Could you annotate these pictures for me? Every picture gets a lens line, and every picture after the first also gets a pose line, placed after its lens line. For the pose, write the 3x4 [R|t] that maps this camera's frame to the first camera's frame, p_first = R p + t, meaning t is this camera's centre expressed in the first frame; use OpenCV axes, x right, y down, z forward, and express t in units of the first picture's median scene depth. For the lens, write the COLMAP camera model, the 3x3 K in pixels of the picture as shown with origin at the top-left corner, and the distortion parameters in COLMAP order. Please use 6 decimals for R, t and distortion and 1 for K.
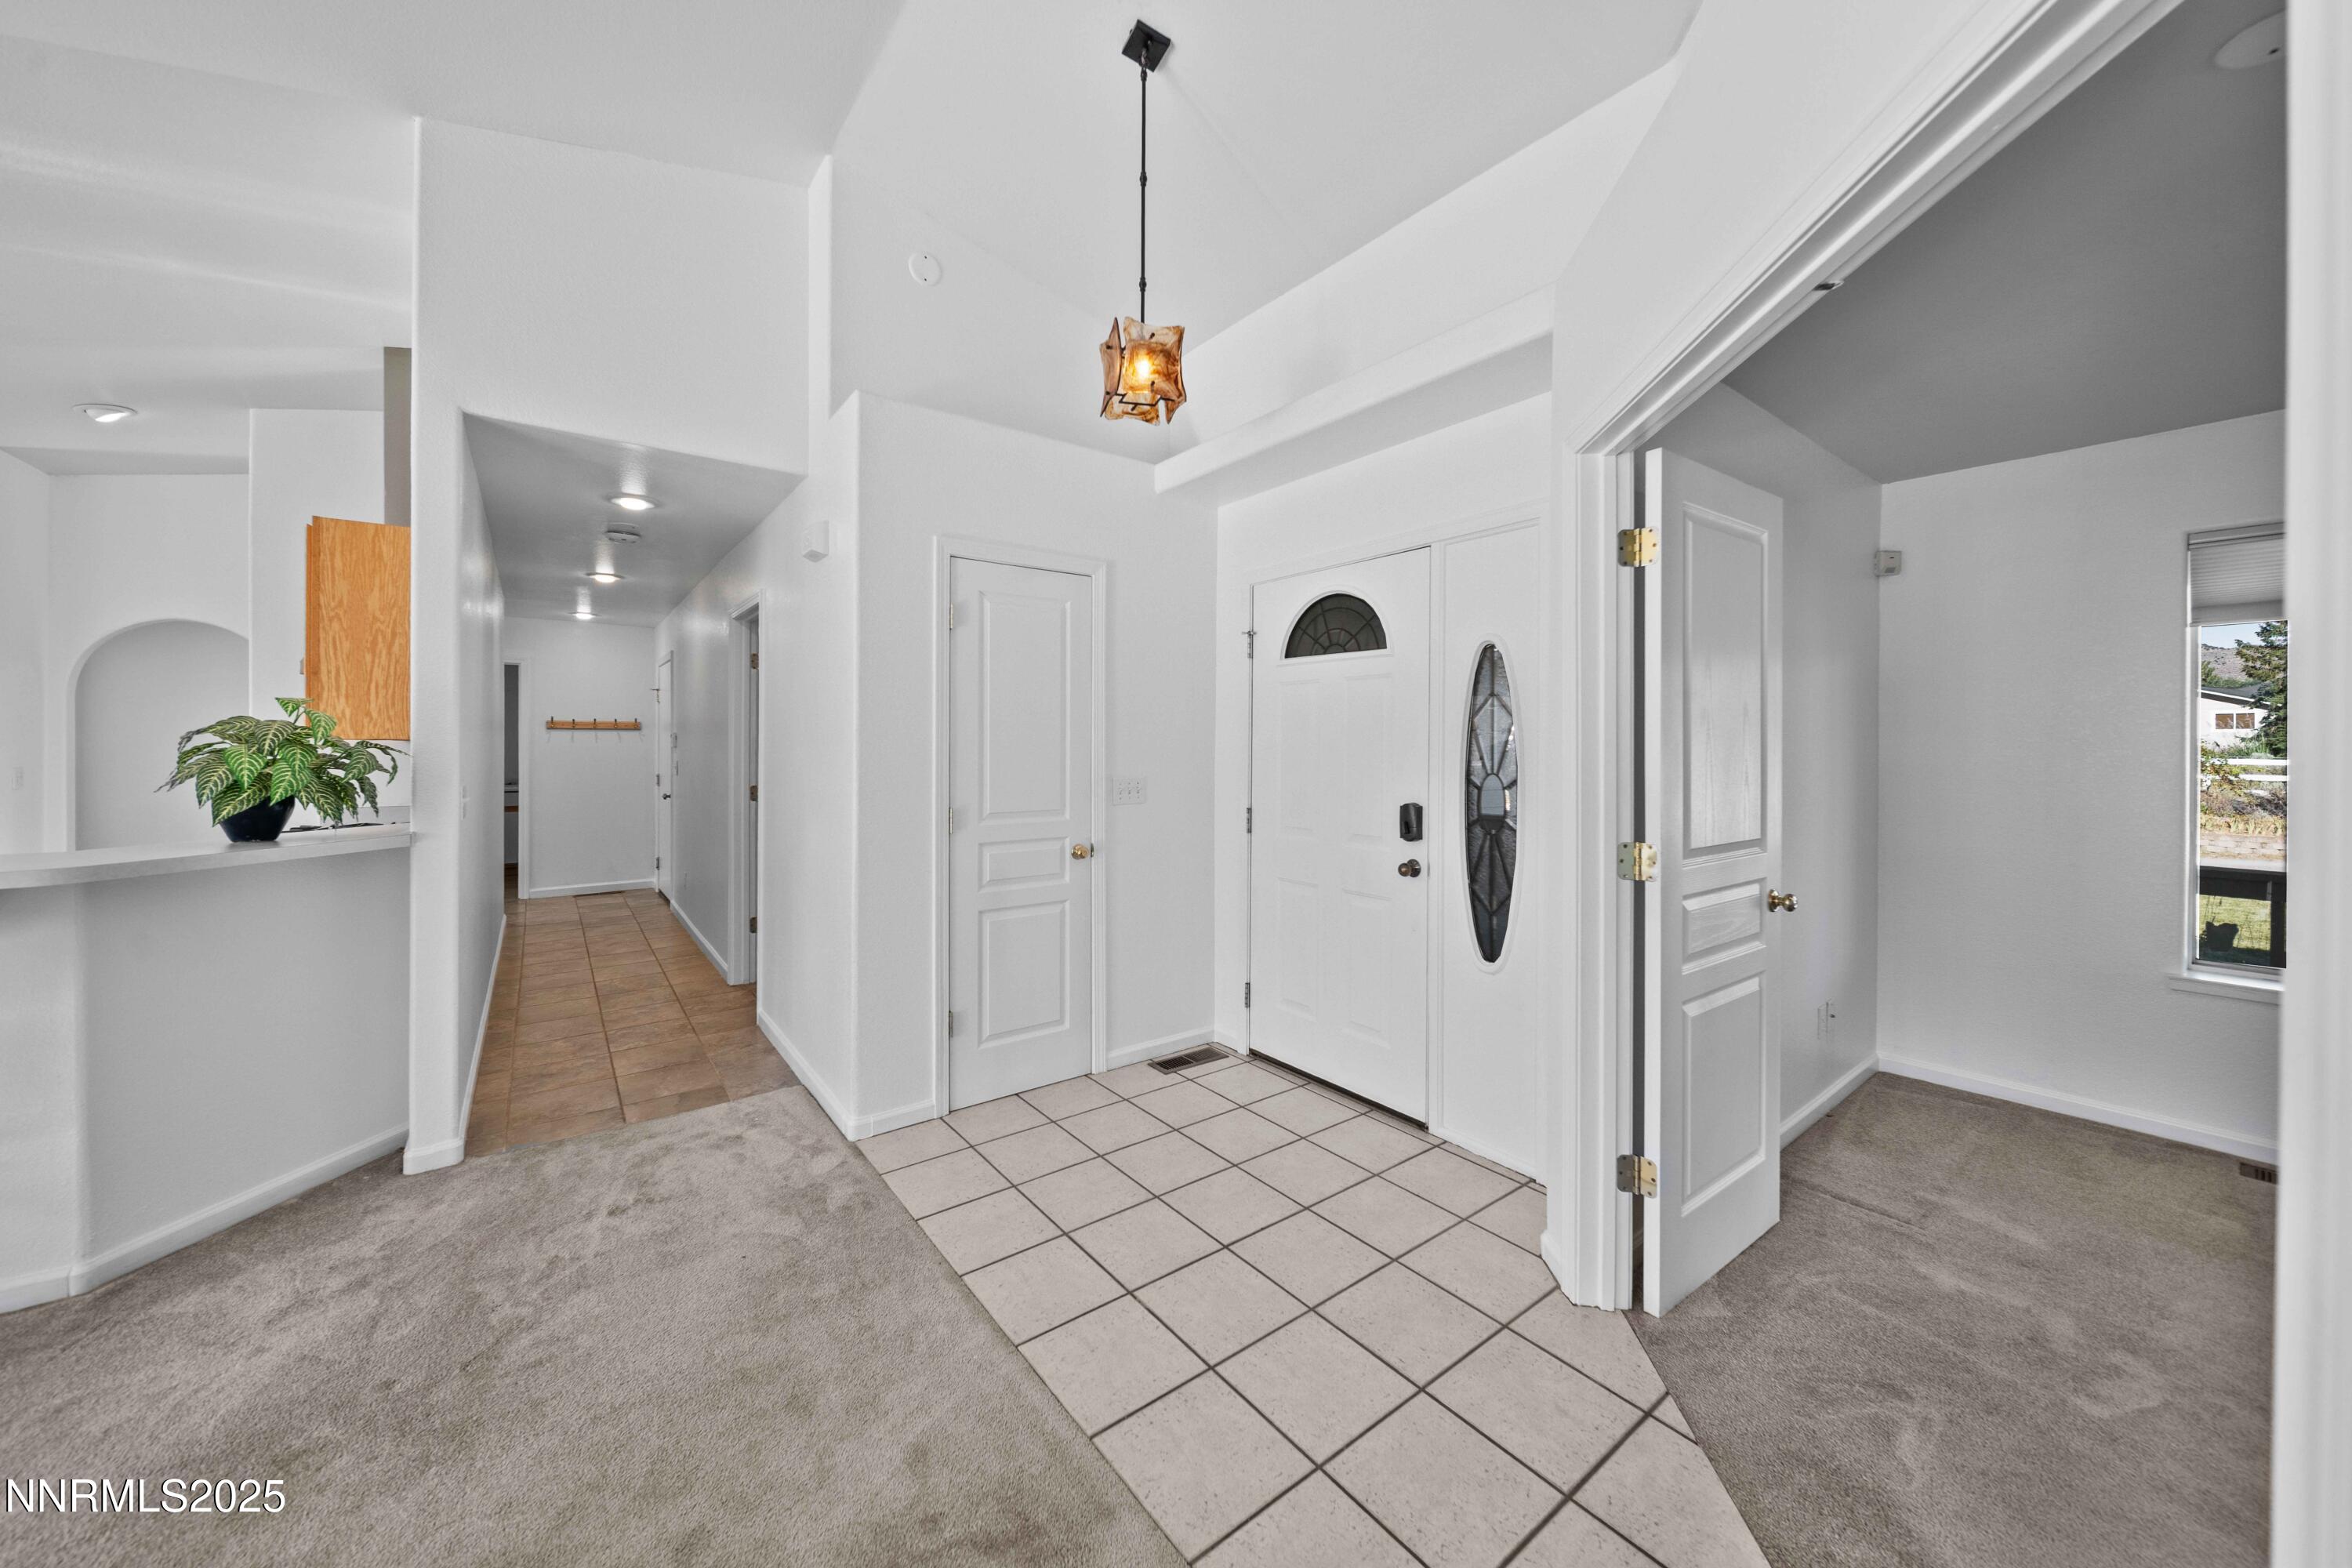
lens RADIAL K [[841.6, 0, 1181.2], [0, 841.6, 753.2], [0, 0, 1]] dist [-0.000514, -0.000064]
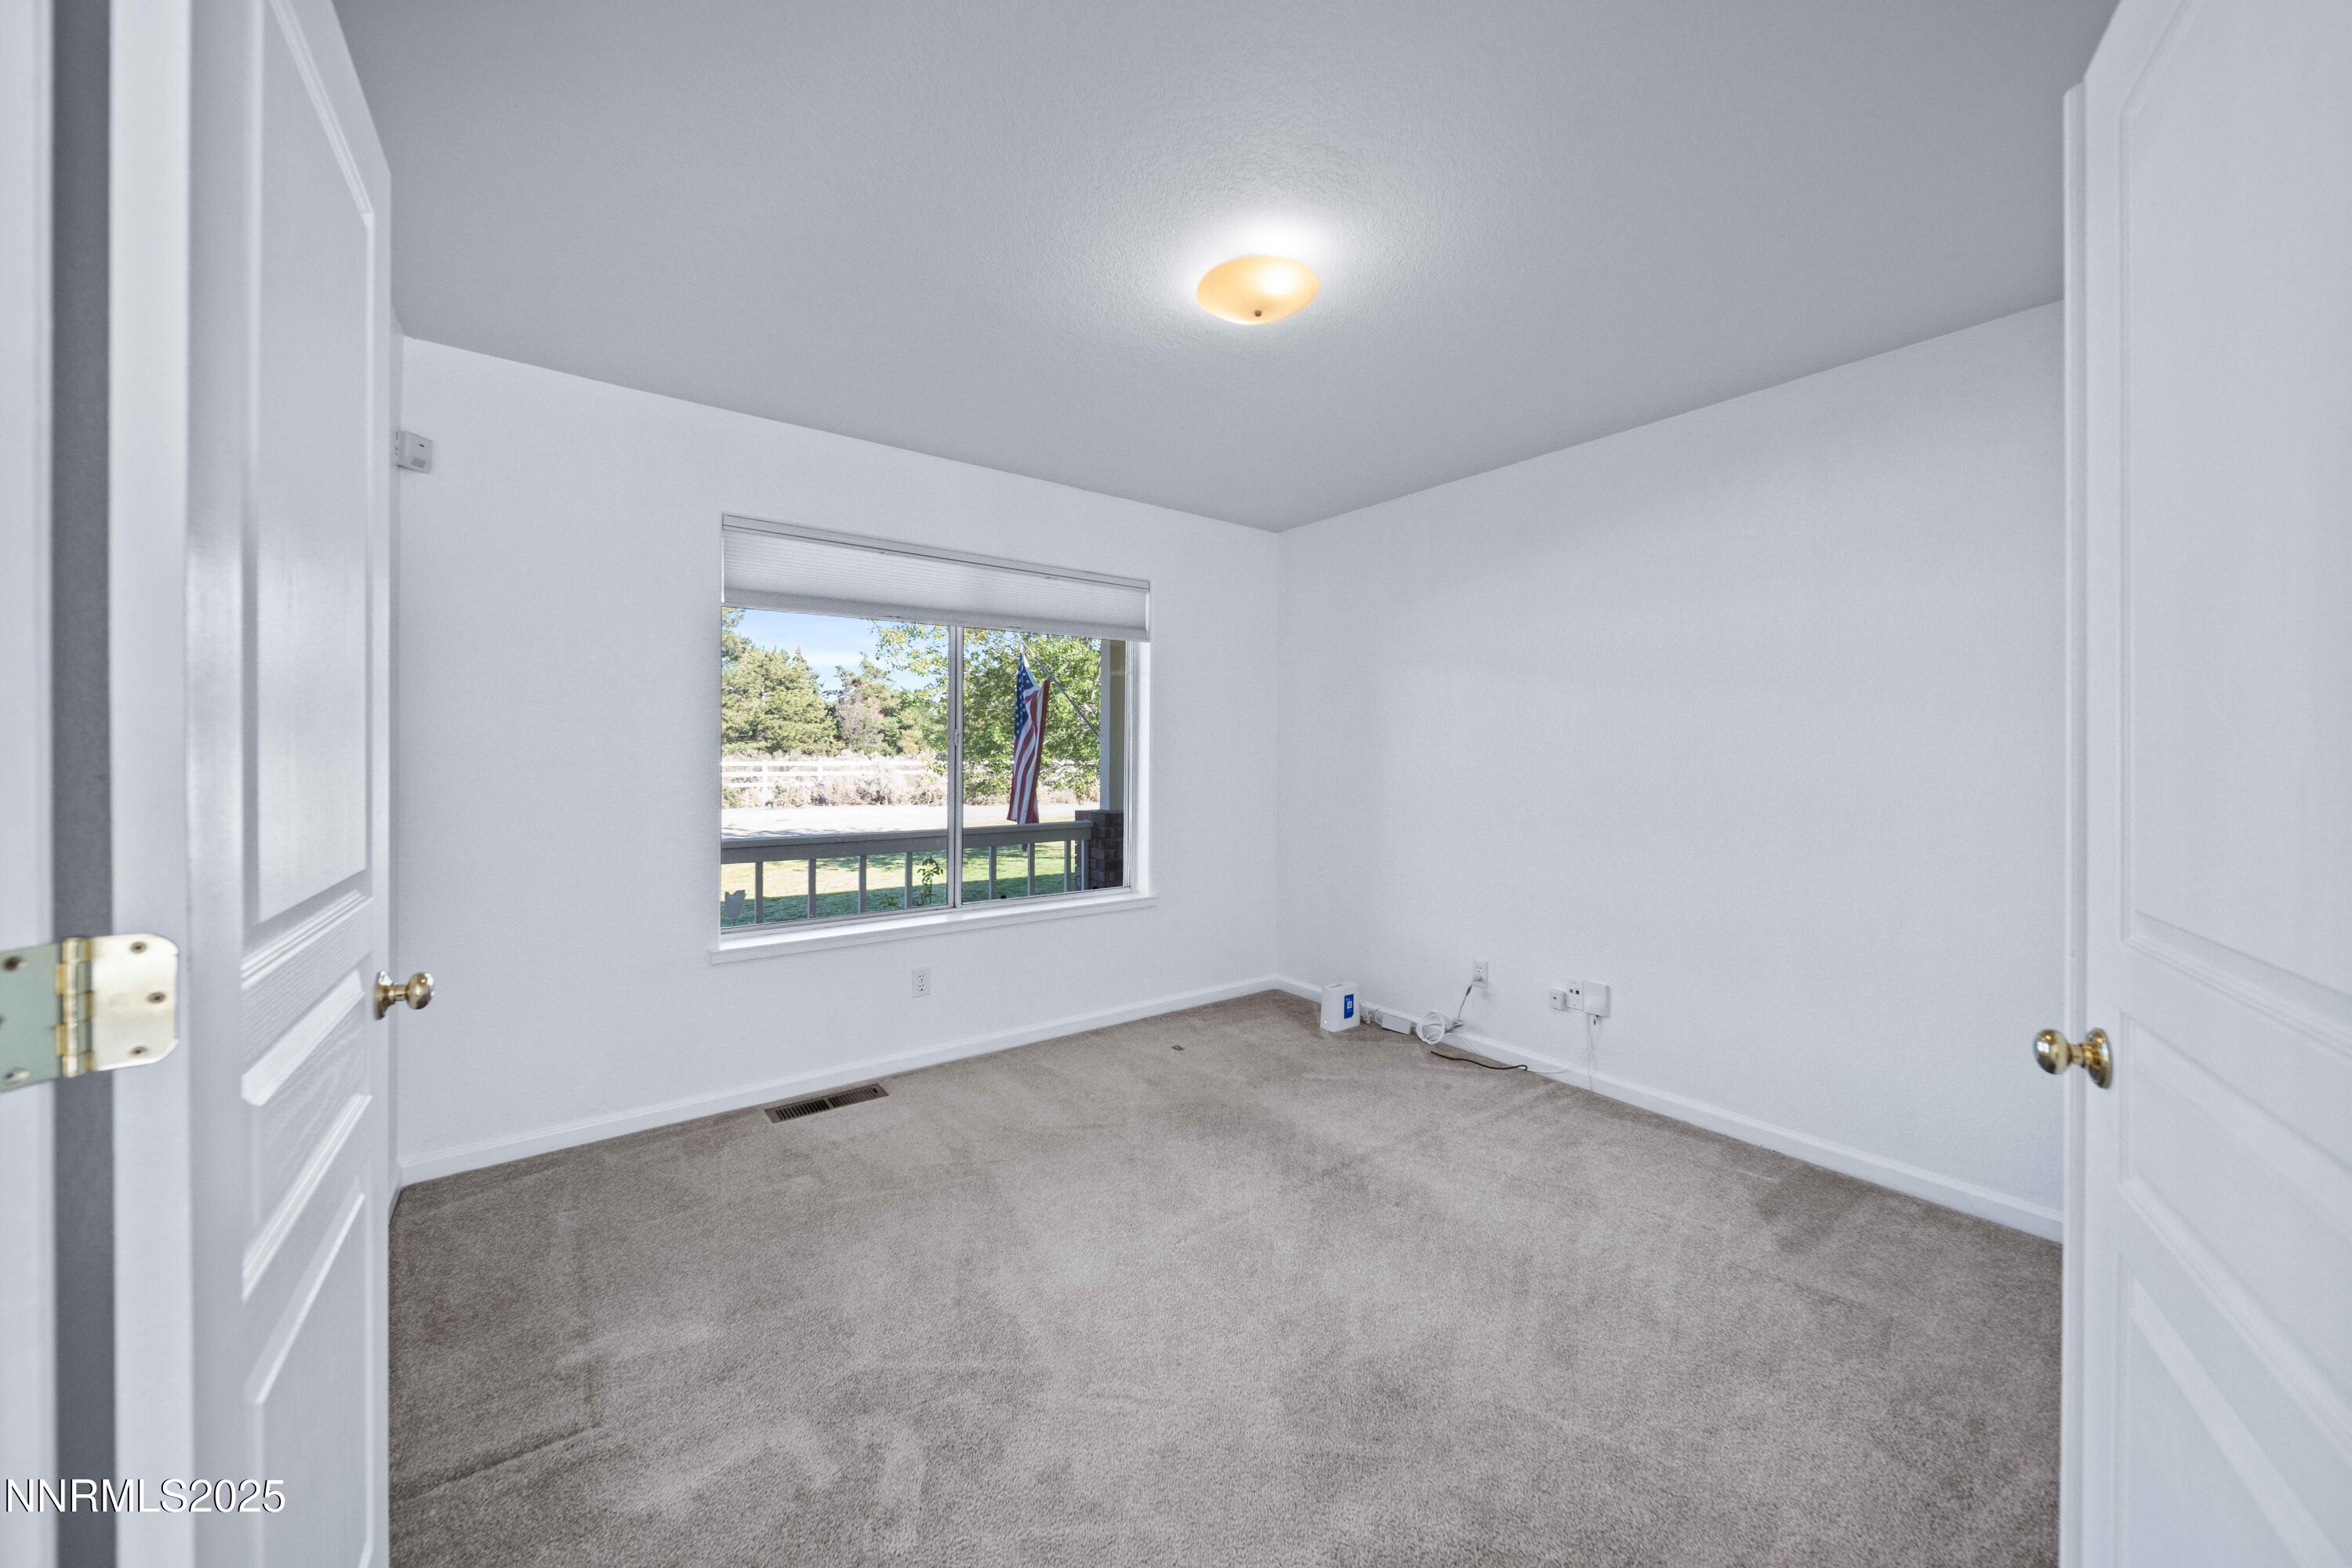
lens RADIAL K [[841.6, 0, 1181.2], [0, 841.6, 753.2], [0, 0, 1]] dist [-0.000514, -0.000064]
pose [[0.013856, -0.000251, 0.999904, 0.195665], [0.003324, 0.999994, 0.000205, 0.032518], [-0.999898, 0.003321, 0.013857, 0.459468]]
